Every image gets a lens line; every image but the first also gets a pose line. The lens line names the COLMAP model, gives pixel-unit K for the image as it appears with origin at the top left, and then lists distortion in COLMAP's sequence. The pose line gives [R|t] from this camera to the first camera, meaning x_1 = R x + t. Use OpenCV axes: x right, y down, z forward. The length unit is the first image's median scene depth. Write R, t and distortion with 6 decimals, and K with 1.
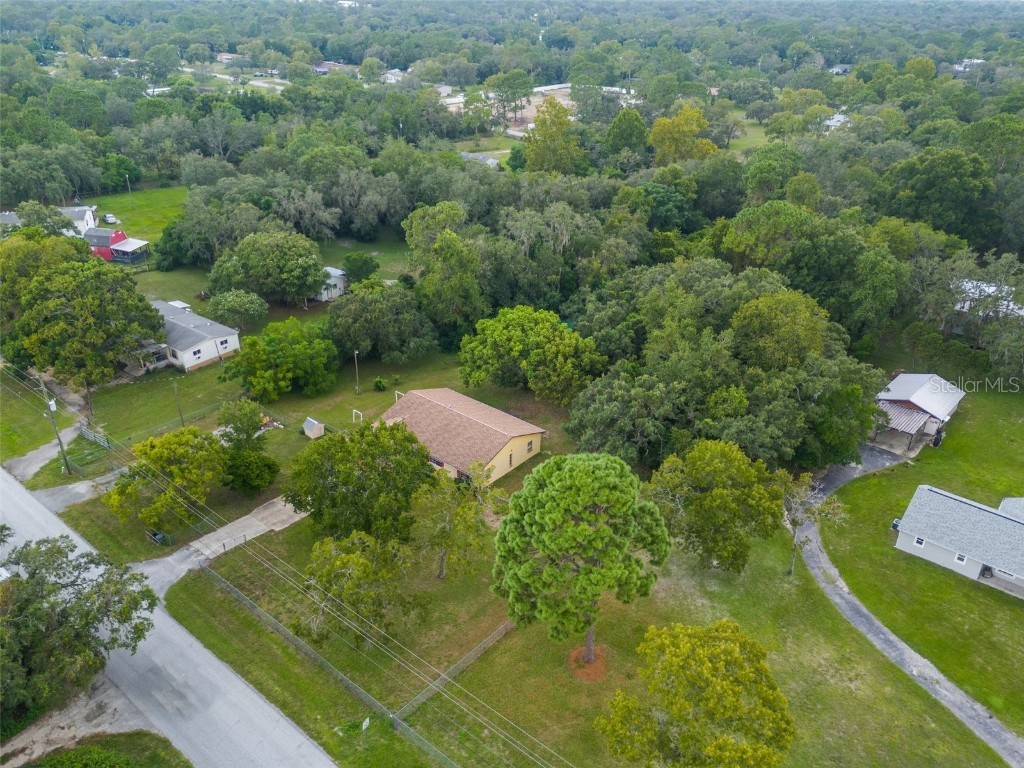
lens RADIAL K [[714.9, 0, 512.0], [0, 714.9, 384.0], [0, 0, 1]] dist [0.002312, 0.000651]
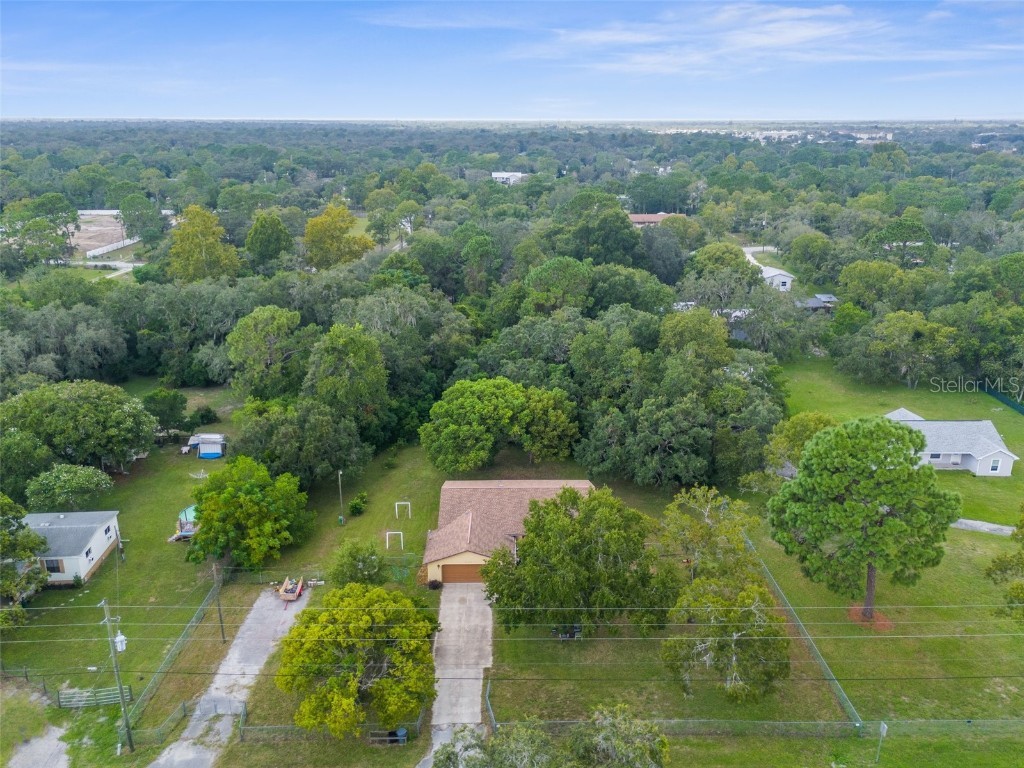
lens RADIAL K [[750.2, 0, 512.0], [0, 750.2, 384.0], [0, 0, 1]] dist [0.000501, 0.000319]
pose [[0.777508, -0.227229, 0.586386, -0.511082], [0.317107, 0.946877, -0.053540, -0.030030], [-0.543070, 0.227574, 0.808260, 0.161434]]
